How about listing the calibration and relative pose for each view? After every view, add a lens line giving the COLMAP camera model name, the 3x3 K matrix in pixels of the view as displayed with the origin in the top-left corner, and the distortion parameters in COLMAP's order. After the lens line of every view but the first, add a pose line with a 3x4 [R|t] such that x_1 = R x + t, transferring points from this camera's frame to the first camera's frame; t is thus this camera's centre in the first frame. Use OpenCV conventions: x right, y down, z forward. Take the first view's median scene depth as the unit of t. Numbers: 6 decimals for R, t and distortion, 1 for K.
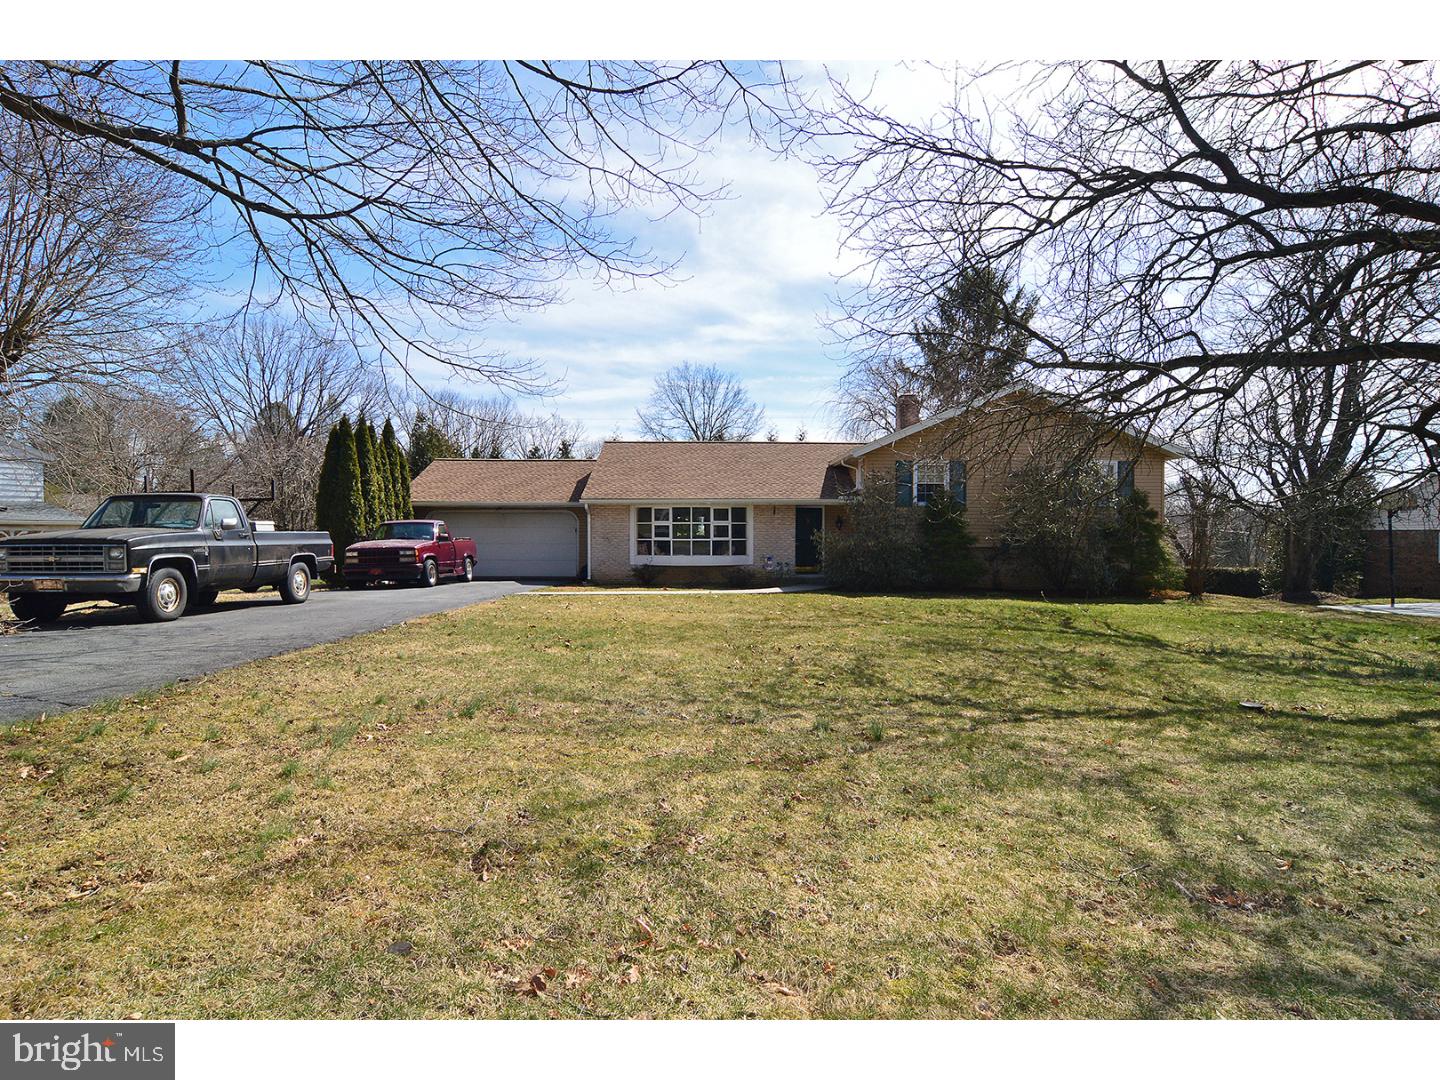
lens RADIAL K [[790.5, 0, 720.0], [0, 790.5, 540.0], [0, 0, 1]] dist [-0.001844, -0.000131]
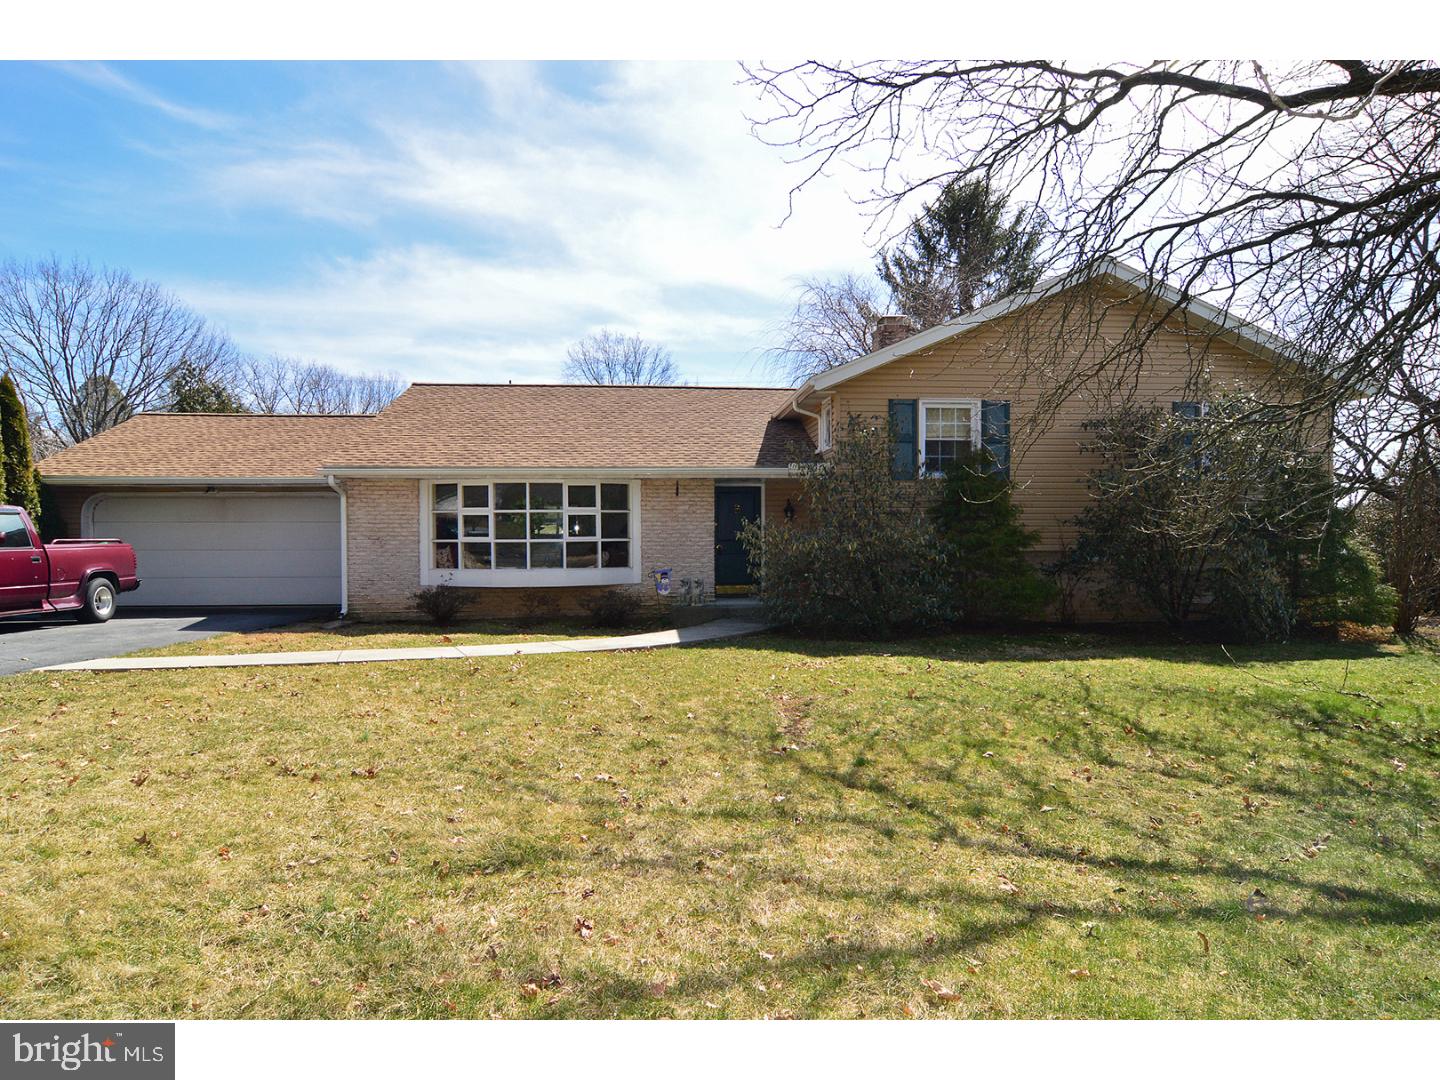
lens RADIAL K [[790.5, 0, 720.0], [0, 790.5, 540.0], [0, 0, 1]] dist [-0.001844, -0.000131]
pose [[0.997618, -0.004719, 0.068820, 0.060305], [0.004820, 0.999988, -0.001293, 0.000514], [-0.068813, 0.001622, 0.997628, 0.429499]]
